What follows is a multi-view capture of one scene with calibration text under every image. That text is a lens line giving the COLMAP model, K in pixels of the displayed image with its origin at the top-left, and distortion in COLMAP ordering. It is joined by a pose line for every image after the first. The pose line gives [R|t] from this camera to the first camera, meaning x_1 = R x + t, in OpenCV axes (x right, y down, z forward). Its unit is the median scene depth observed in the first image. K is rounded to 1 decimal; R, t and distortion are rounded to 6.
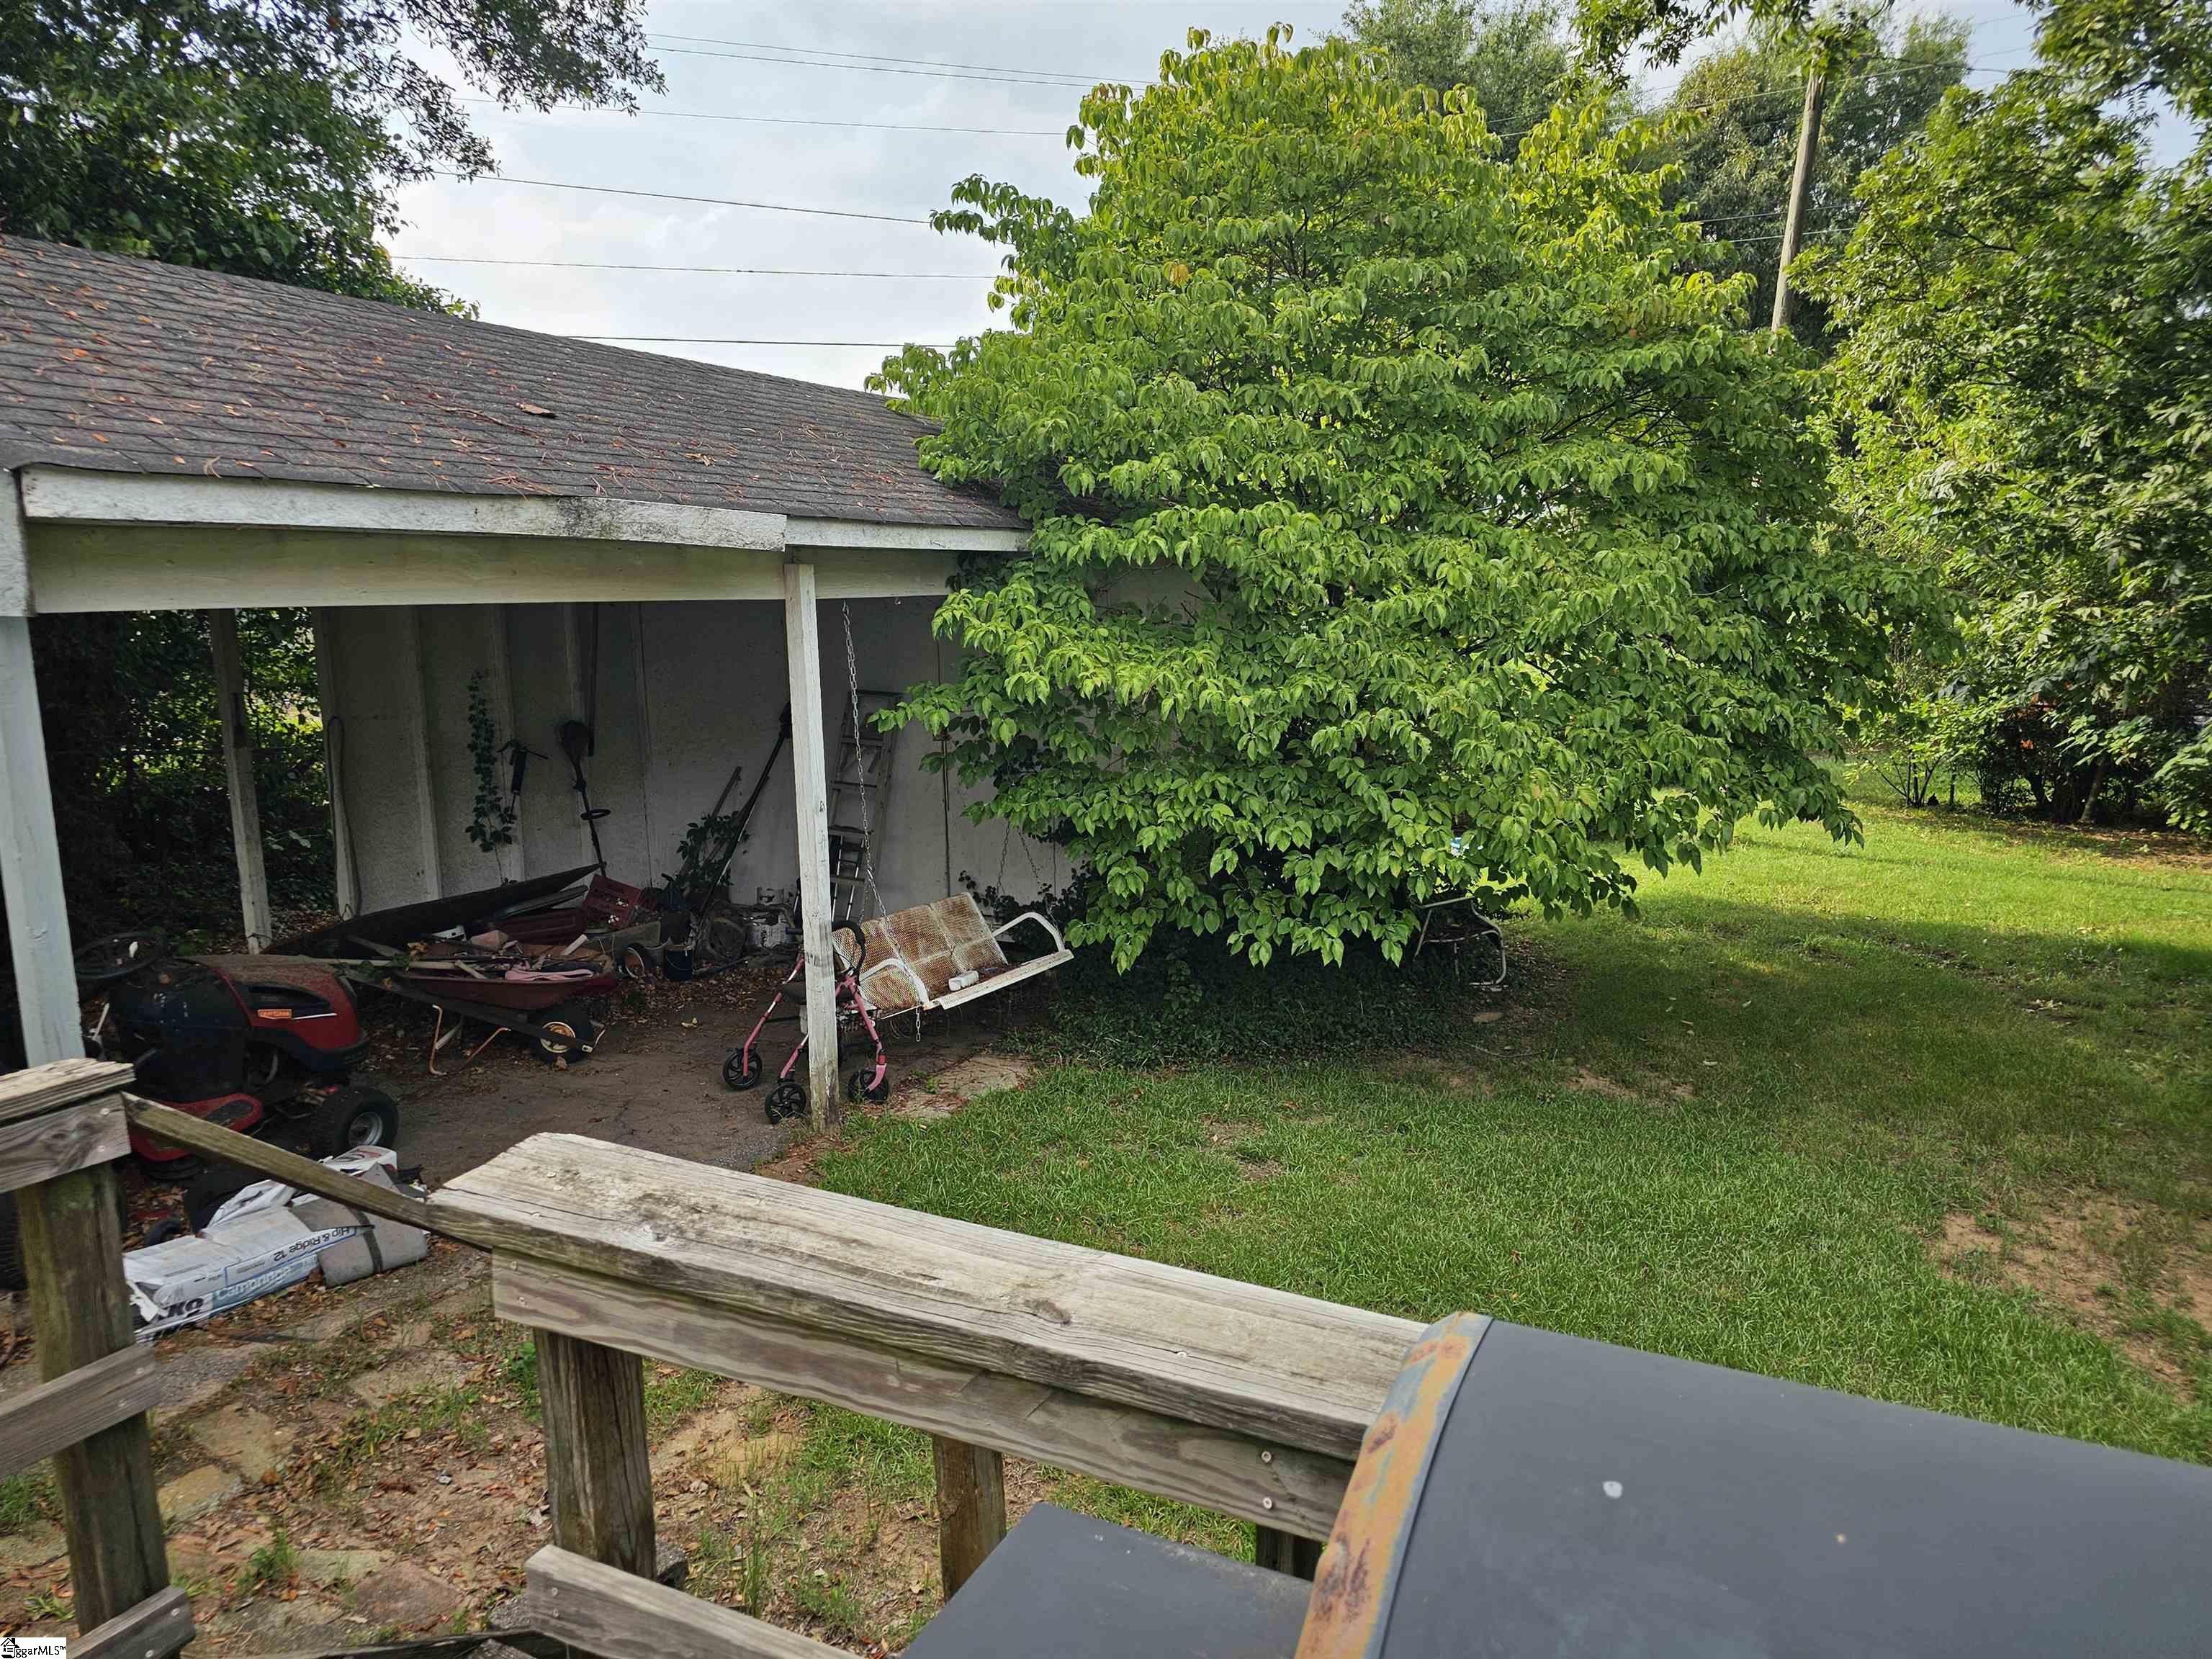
lens RADIAL K [[1483.7, 0, 1117.2], [0, 1483.7, 838.9], [0, 0, 1]] dist [0.025135, -0.022281]
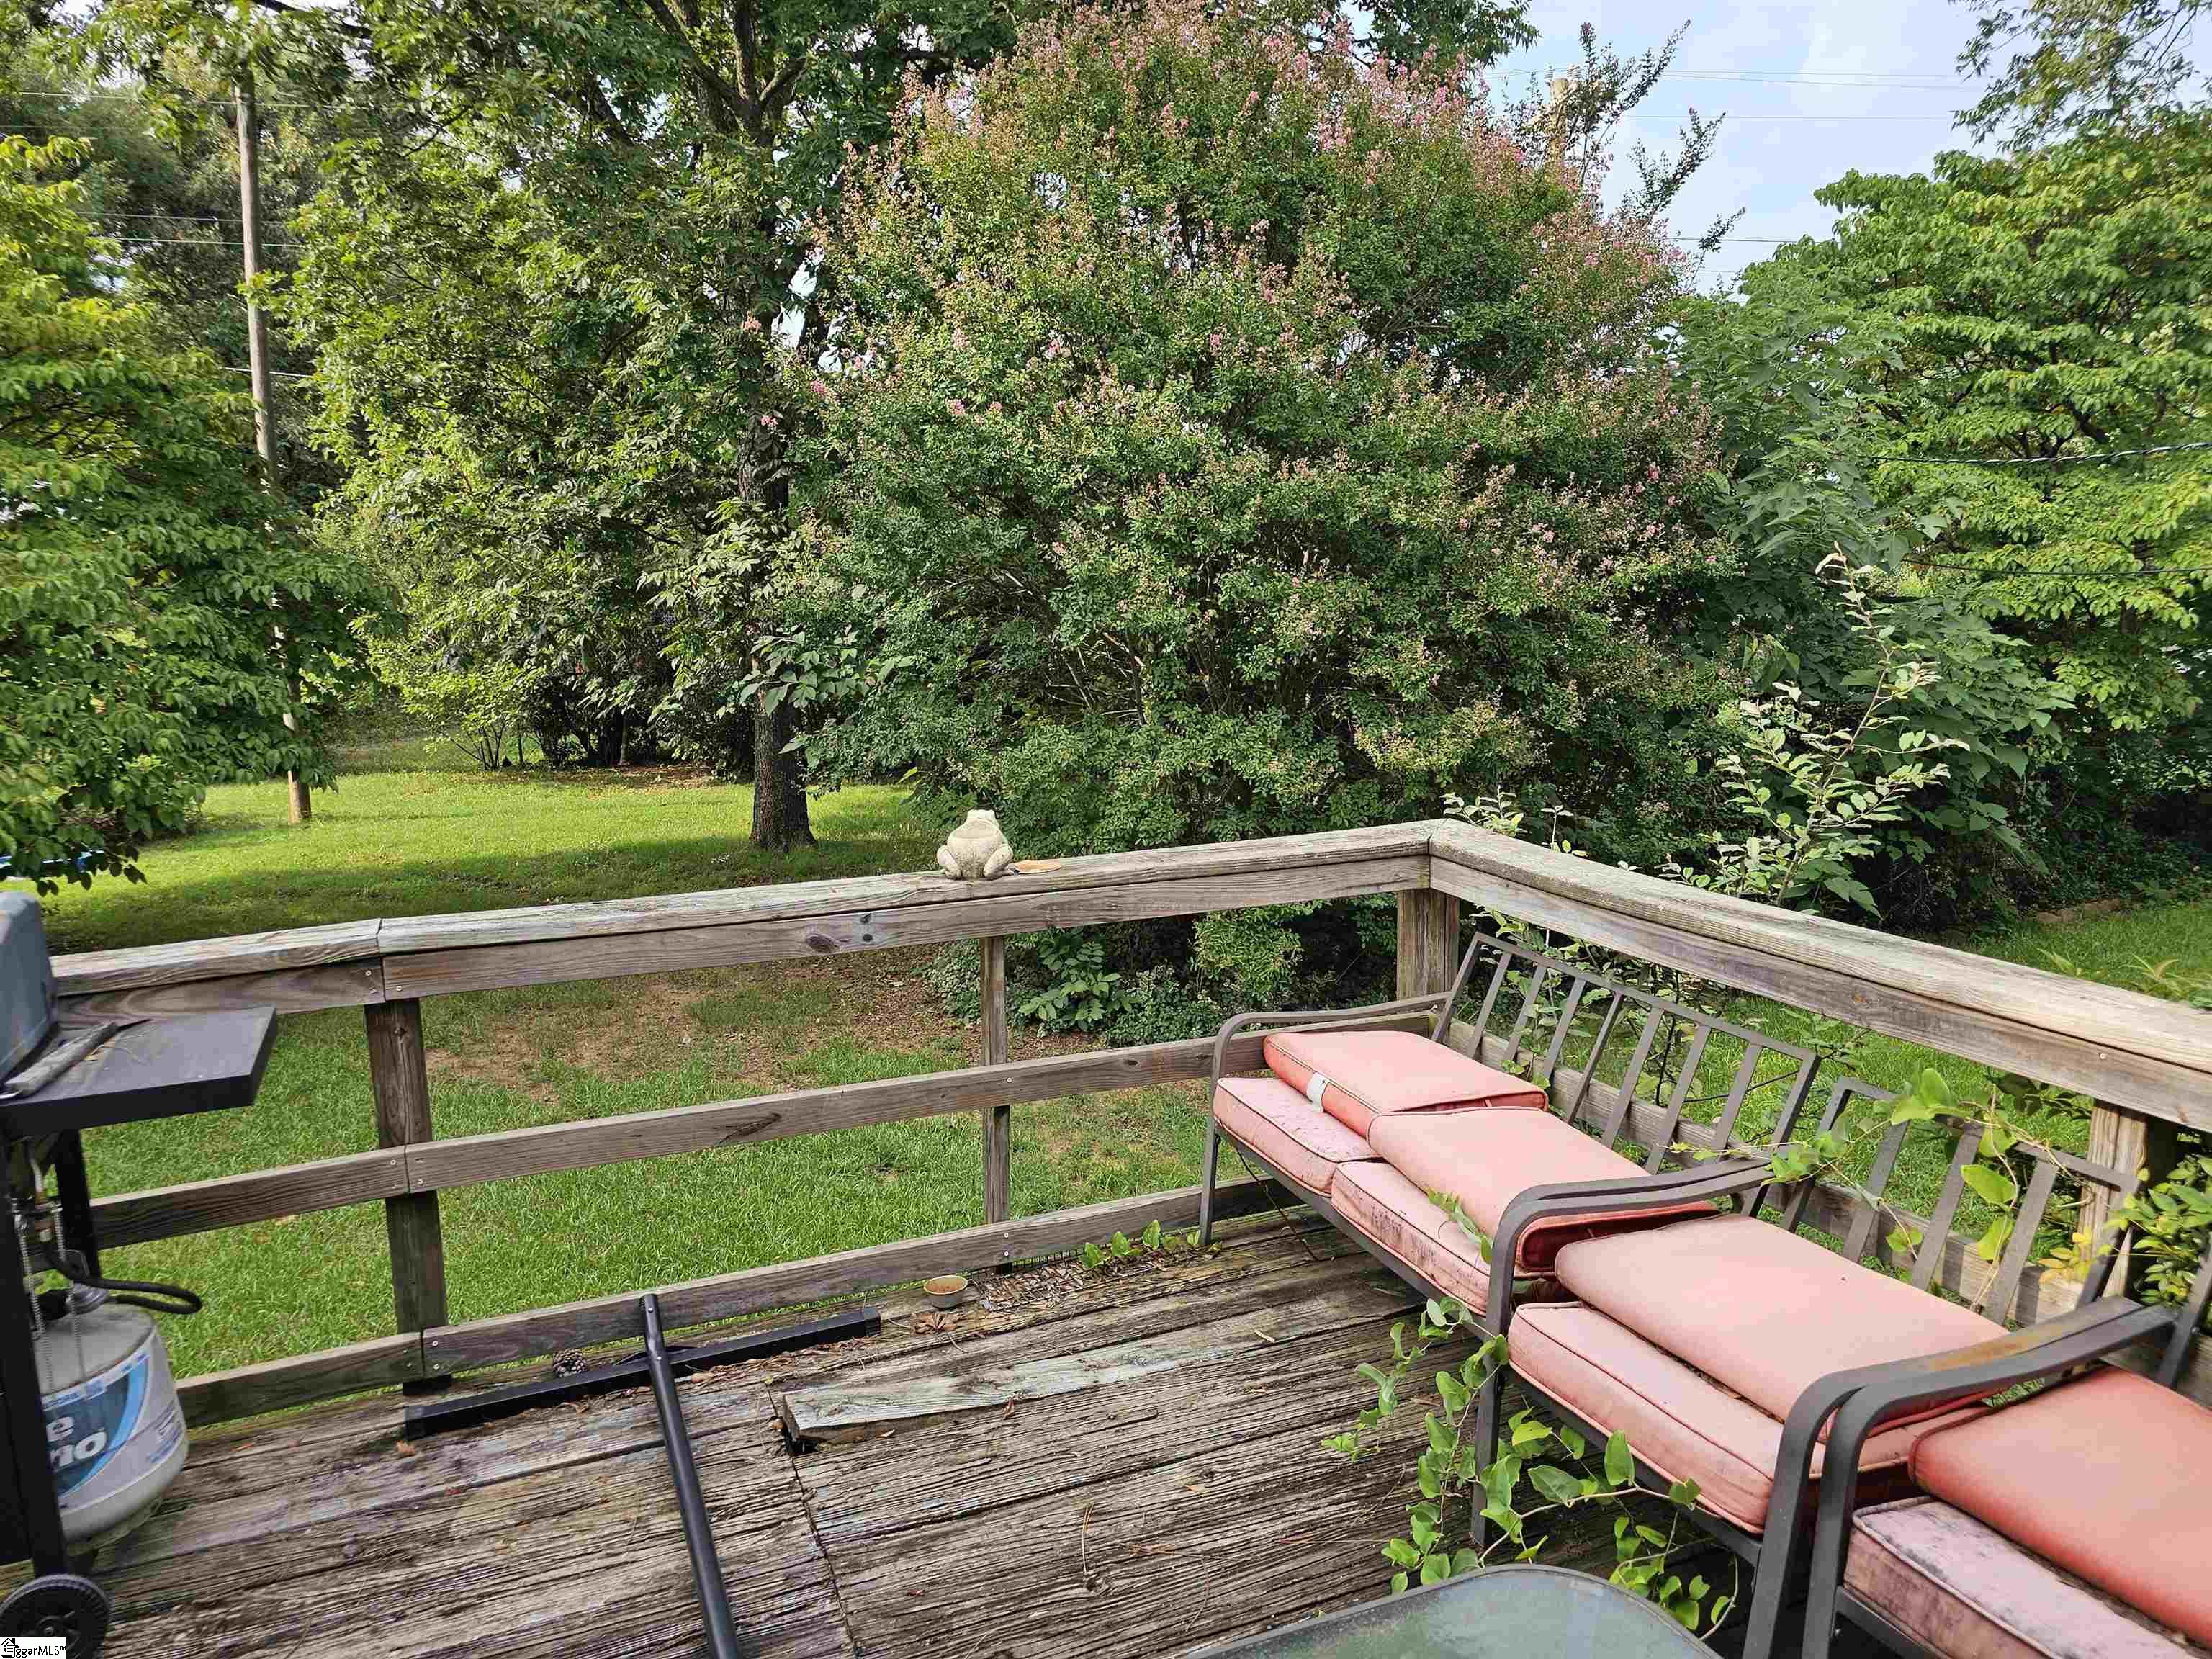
lens RADIAL K [[1483.7, 0, 1117.2], [0, 1483.7, 838.9], [0, 0, 1]] dist [0.025135, -0.022281]
pose [[0.661094, -0.155701, 0.733970, 0.012664], [0.151661, 0.985769, 0.072514, 0.038614], [-0.734815, 0.063376, 0.675300, -0.217723]]
